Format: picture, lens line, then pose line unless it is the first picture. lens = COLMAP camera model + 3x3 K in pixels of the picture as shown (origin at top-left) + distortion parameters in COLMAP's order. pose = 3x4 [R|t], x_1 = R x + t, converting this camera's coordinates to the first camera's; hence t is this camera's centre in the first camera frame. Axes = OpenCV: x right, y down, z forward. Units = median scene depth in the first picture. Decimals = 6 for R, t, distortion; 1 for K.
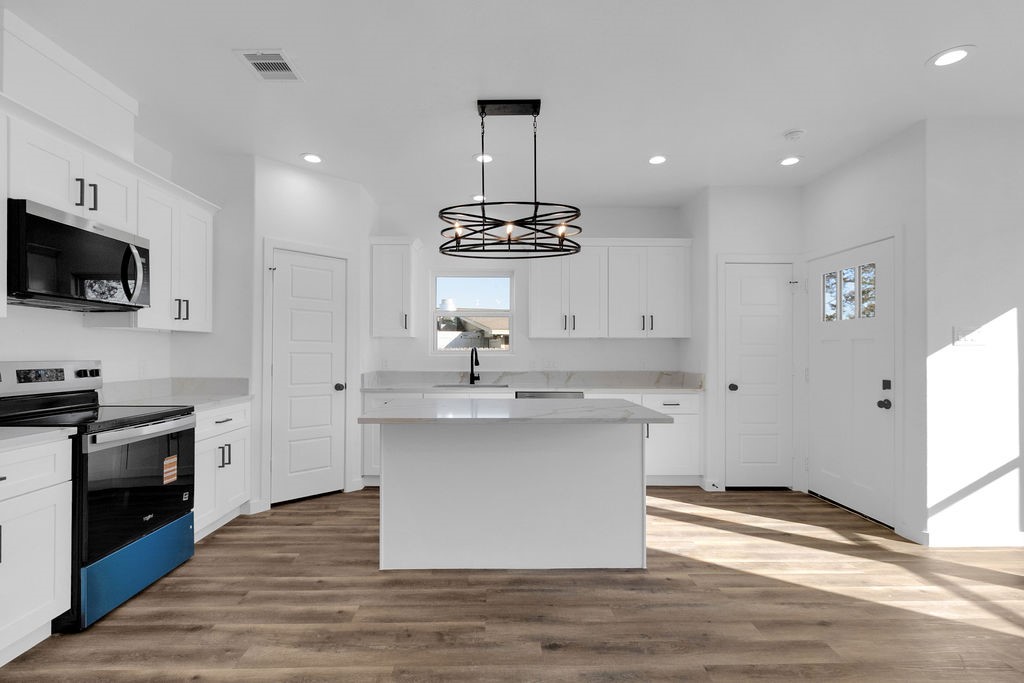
lens RADIAL K [[474.2, 0, 502.1], [0, 474.2, 346.8], [0, 0, 1]] dist [0.004298, -0.000393]
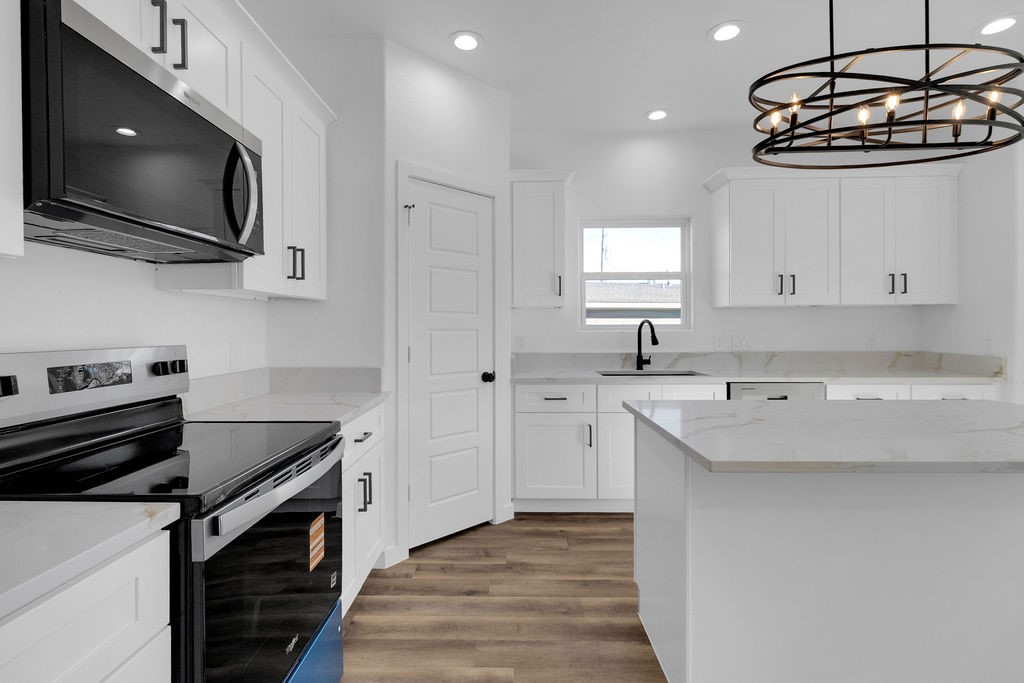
lens RADIAL K [[474.2, 0, 501.2], [0, 474.2, 324.9], [0, 0, 1]] dist [0.004298, -0.000393]
pose [[0.999146, -0.007691, -0.040587, -0.338122], [0.007965, 0.999946, 0.006603, 0.002266], [0.040534, -0.006921, 0.999154, 0.336218]]
